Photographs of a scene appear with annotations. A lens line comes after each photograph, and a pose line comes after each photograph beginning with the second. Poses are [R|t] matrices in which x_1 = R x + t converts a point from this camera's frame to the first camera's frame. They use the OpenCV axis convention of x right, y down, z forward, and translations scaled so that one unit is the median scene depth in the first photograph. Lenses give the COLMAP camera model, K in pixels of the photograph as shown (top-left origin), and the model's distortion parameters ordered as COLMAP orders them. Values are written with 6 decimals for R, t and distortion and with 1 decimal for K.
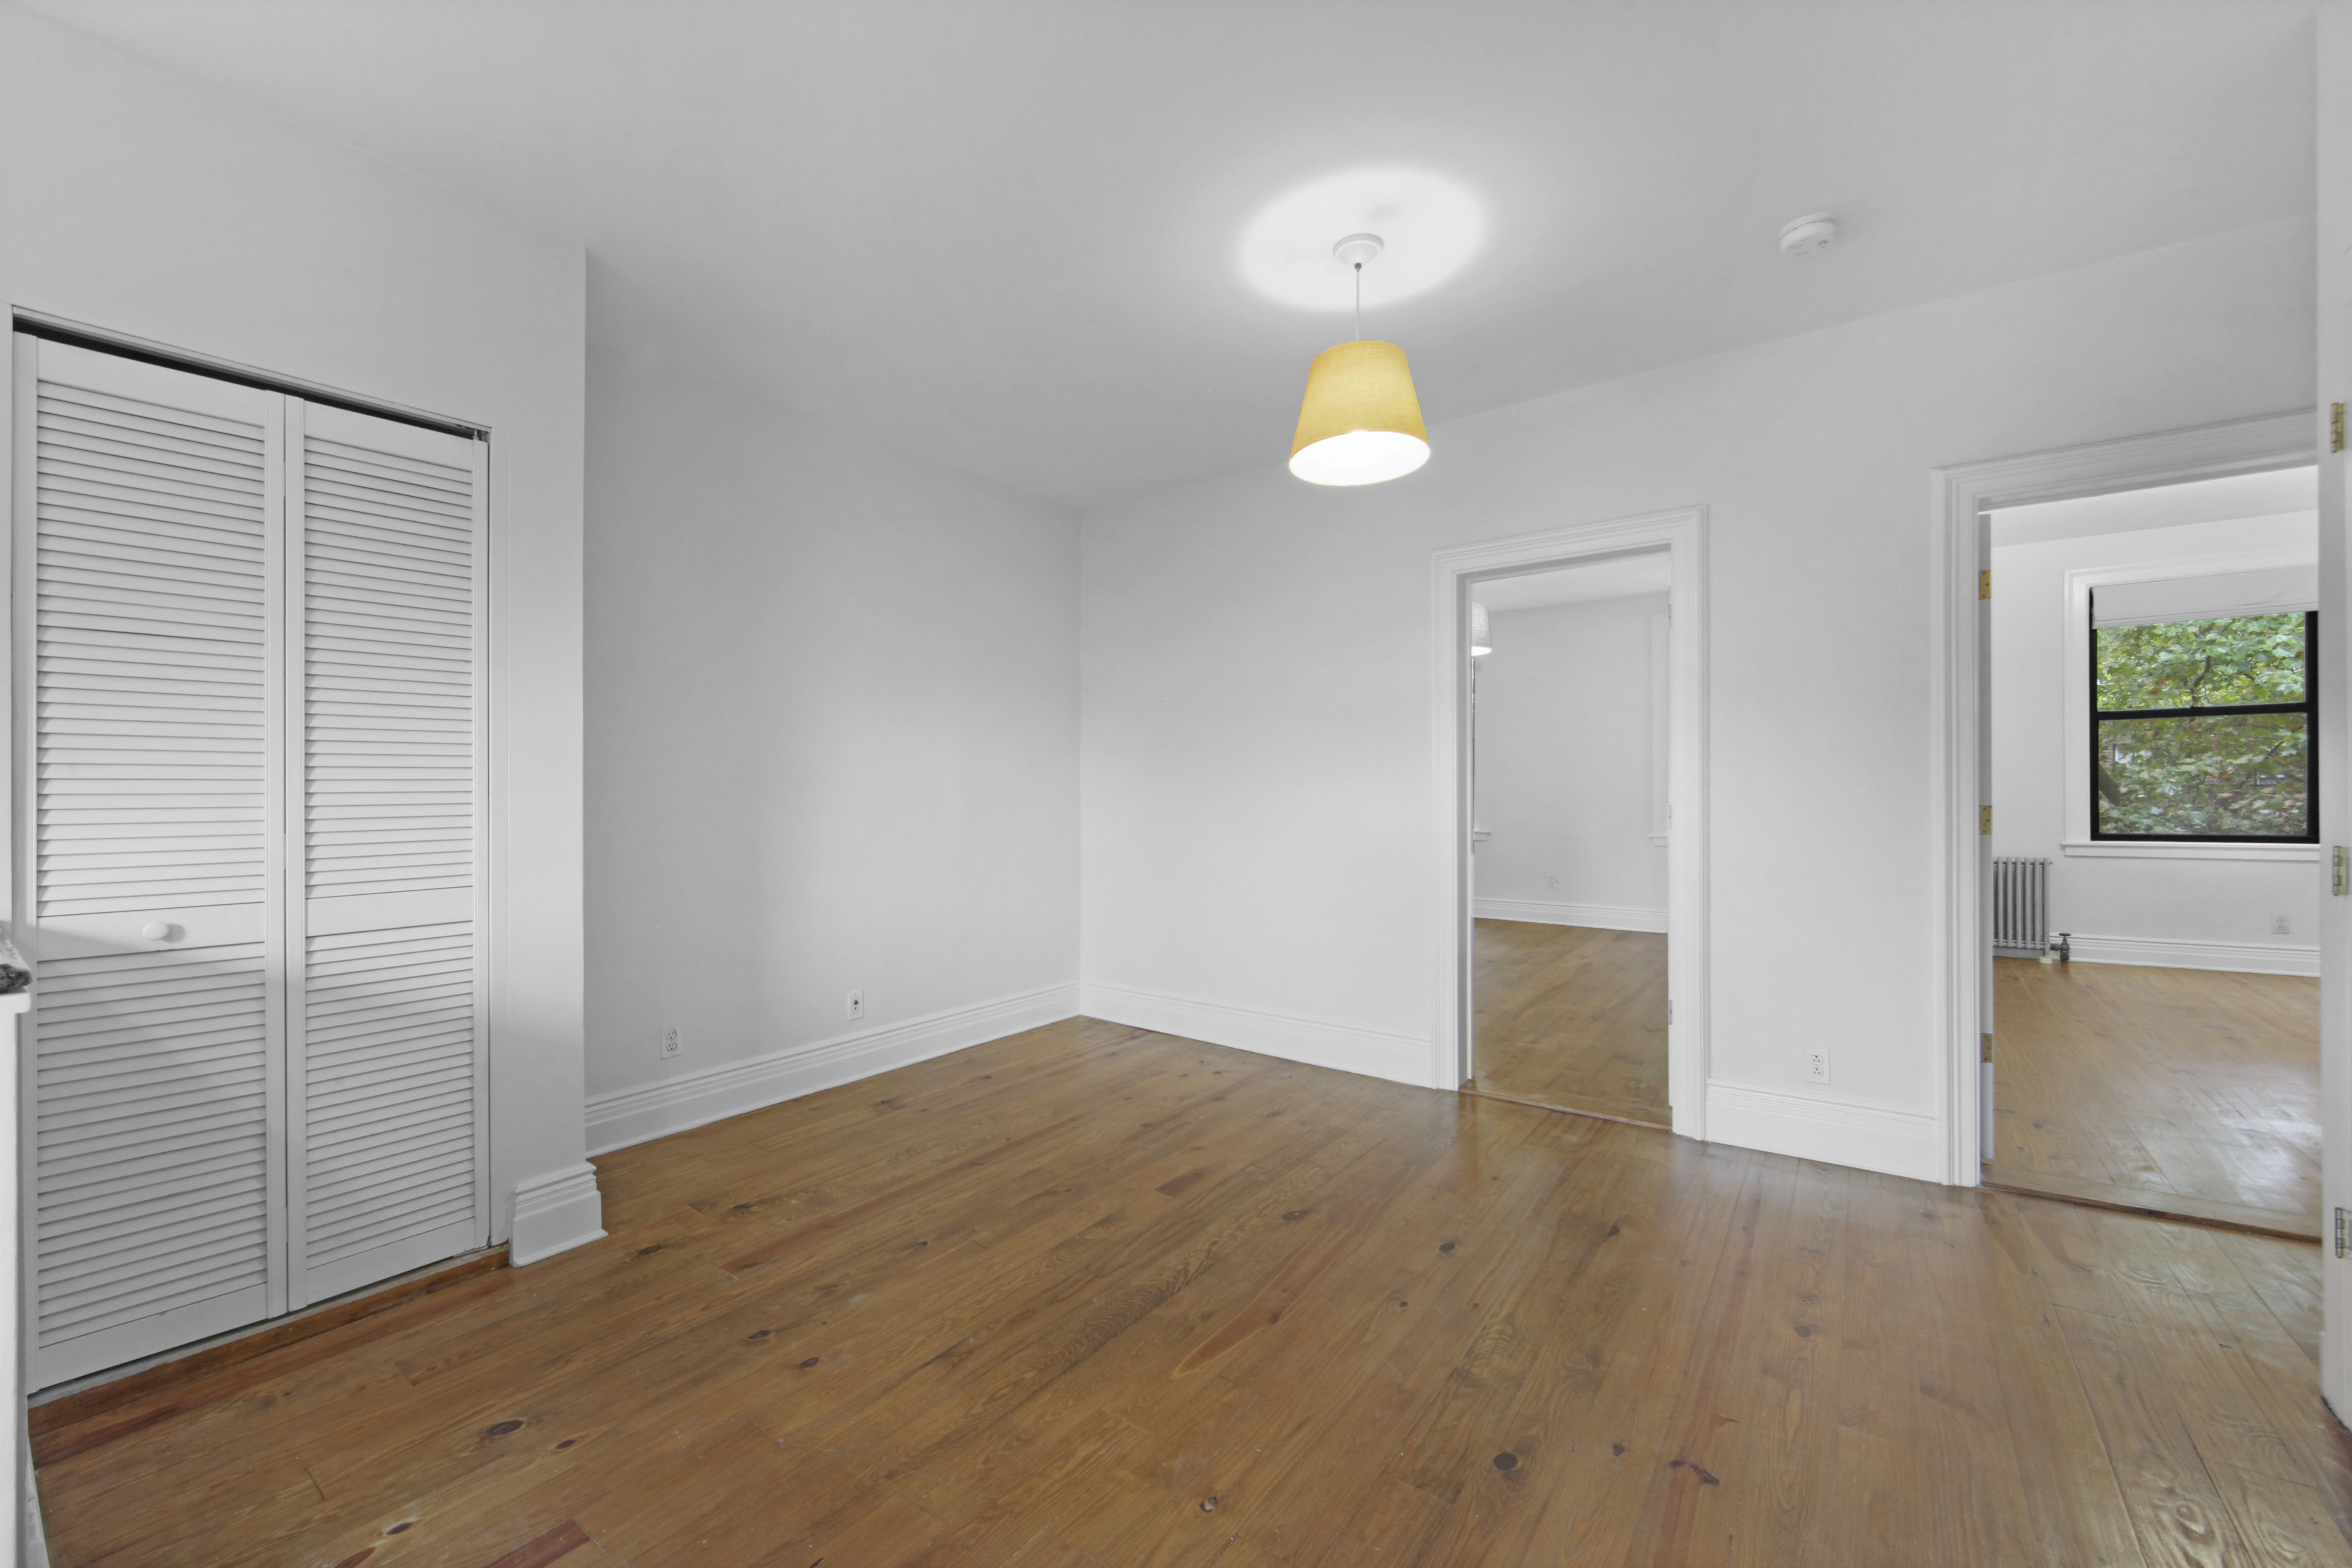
lens RADIAL K [[941.9, 0, 1162.9], [0, 941.9, 803.6], [0, 0, 1]] dist [-0.001458, 0.000006]
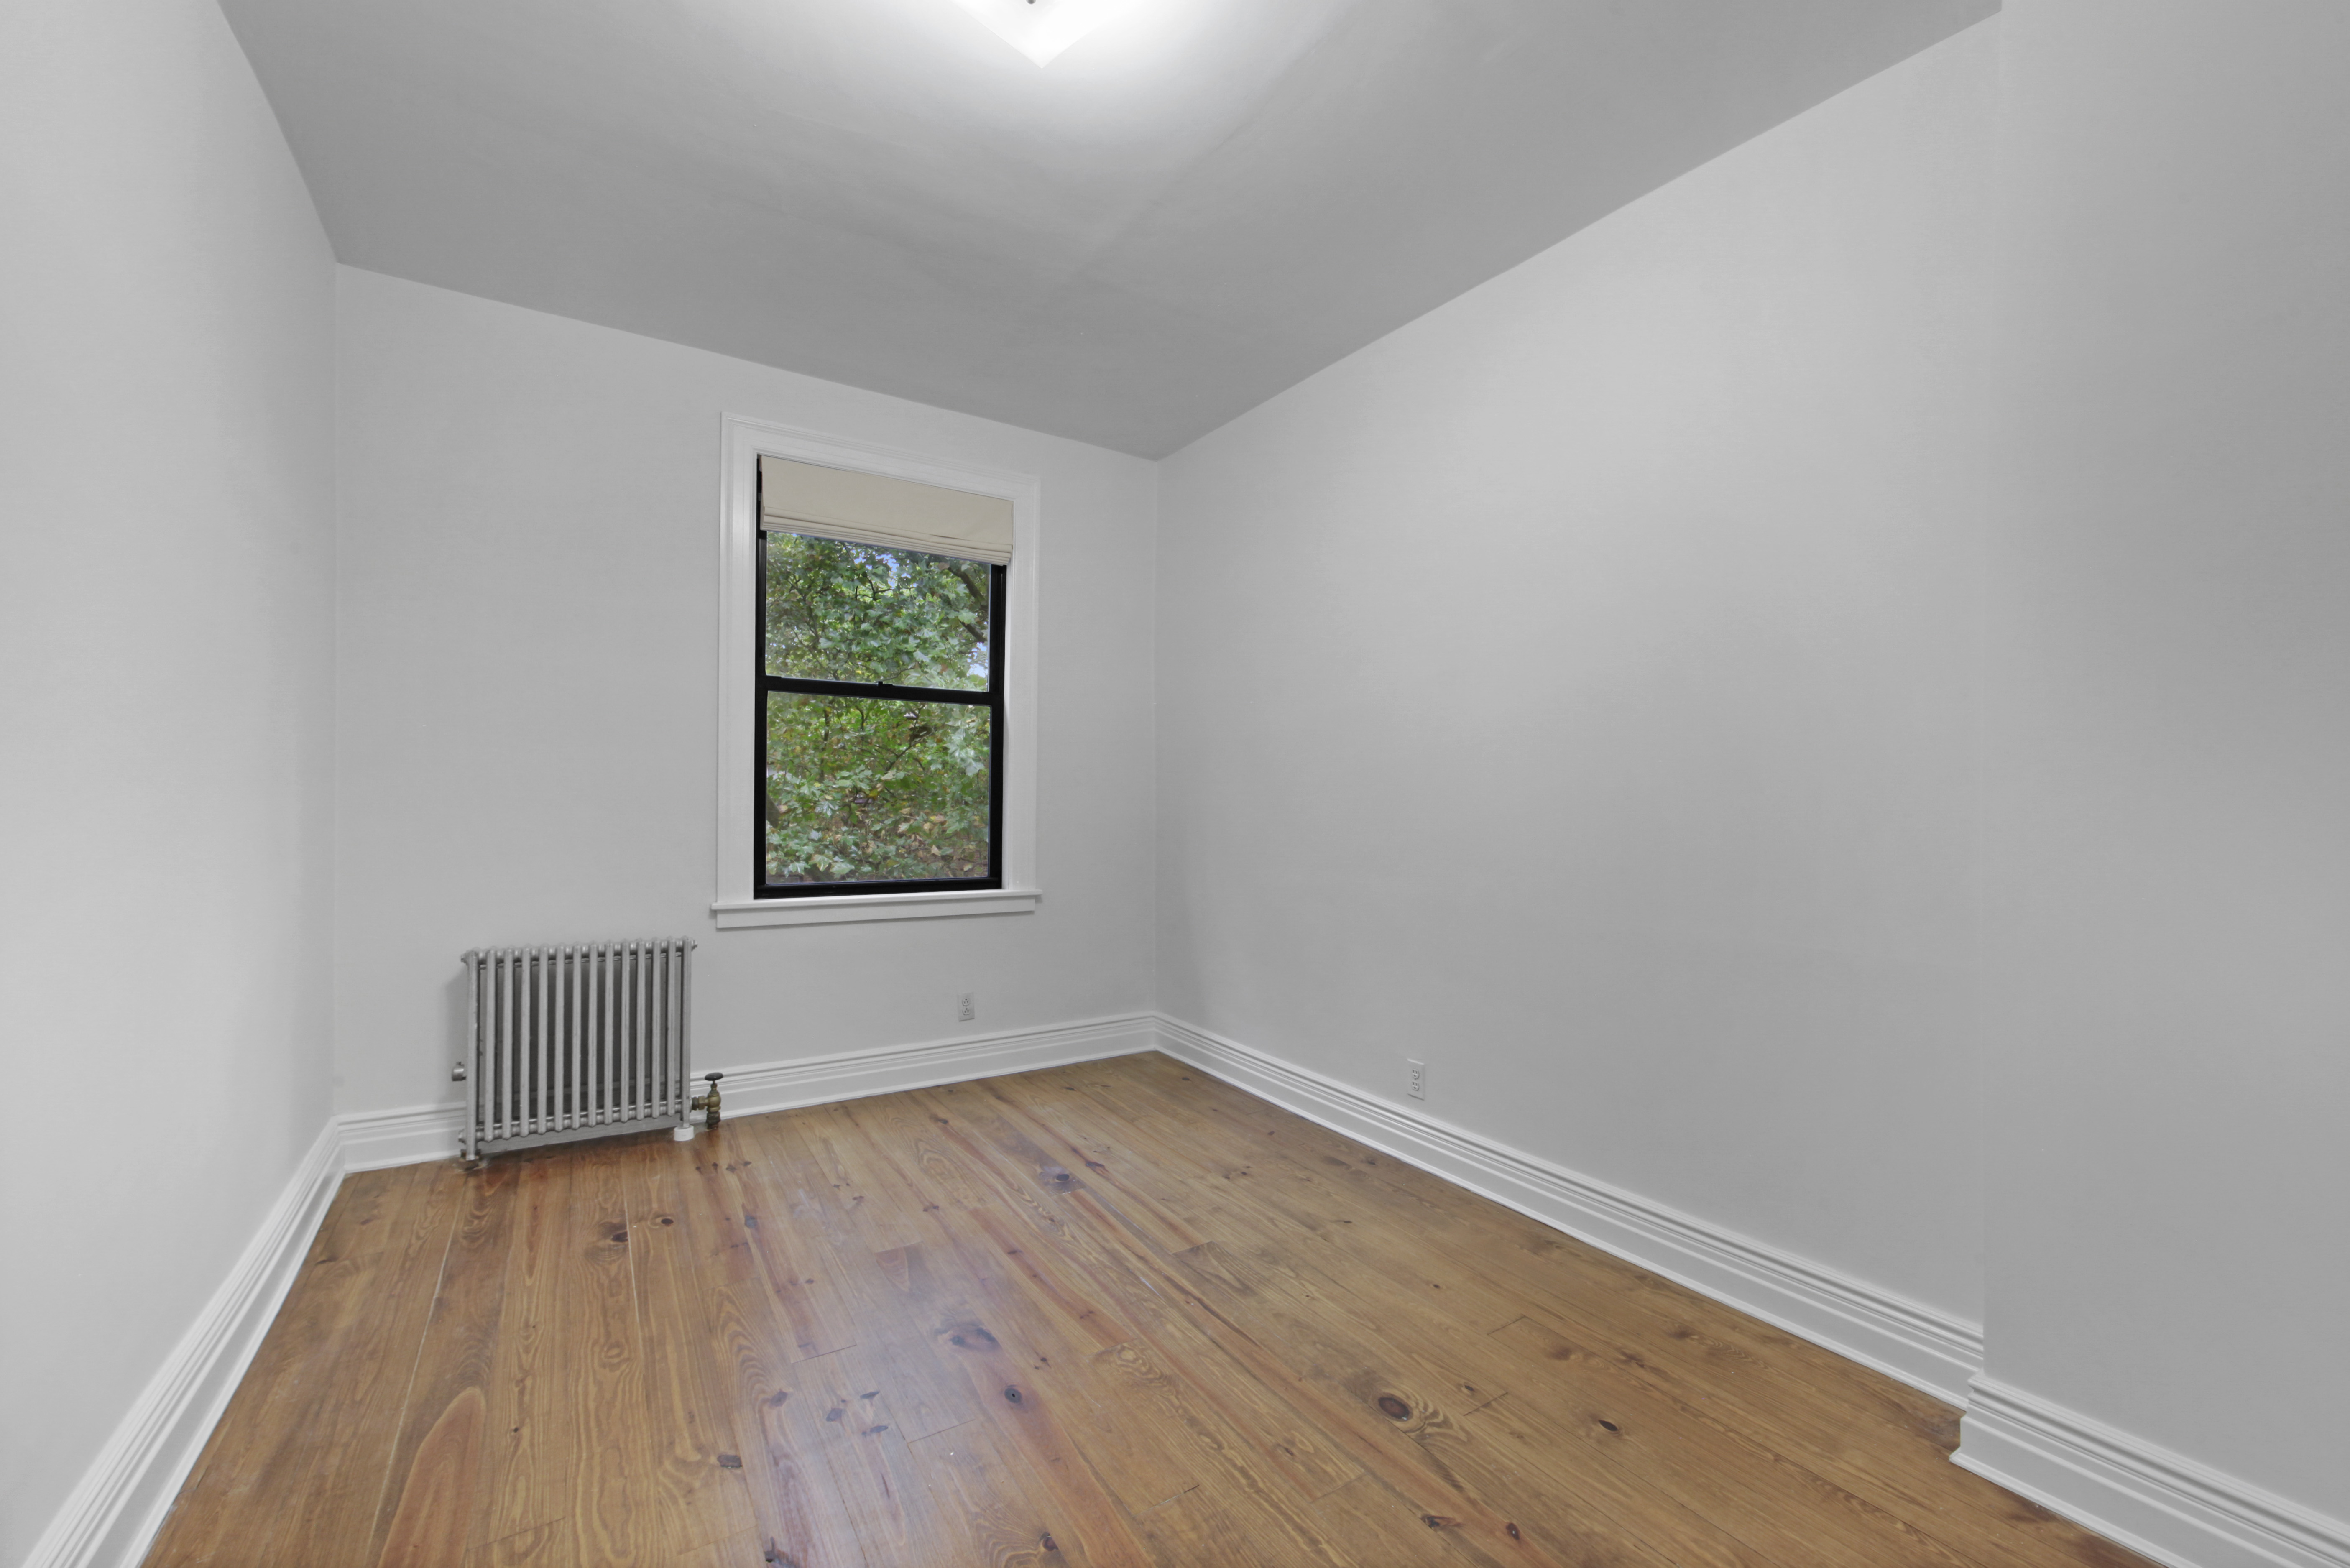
lens RADIAL K [[941.1, 0, 1176.1], [0, 941.1, 801.6], [0, 0, 1]] dist [-0.001458, 0.000006]
pose [[0.355332, 0.018723, 0.934553, 0.538931], [-0.005273, 0.999824, -0.018026, -0.010079], [-0.934725, 0.001477, 0.355368, 0.552903]]
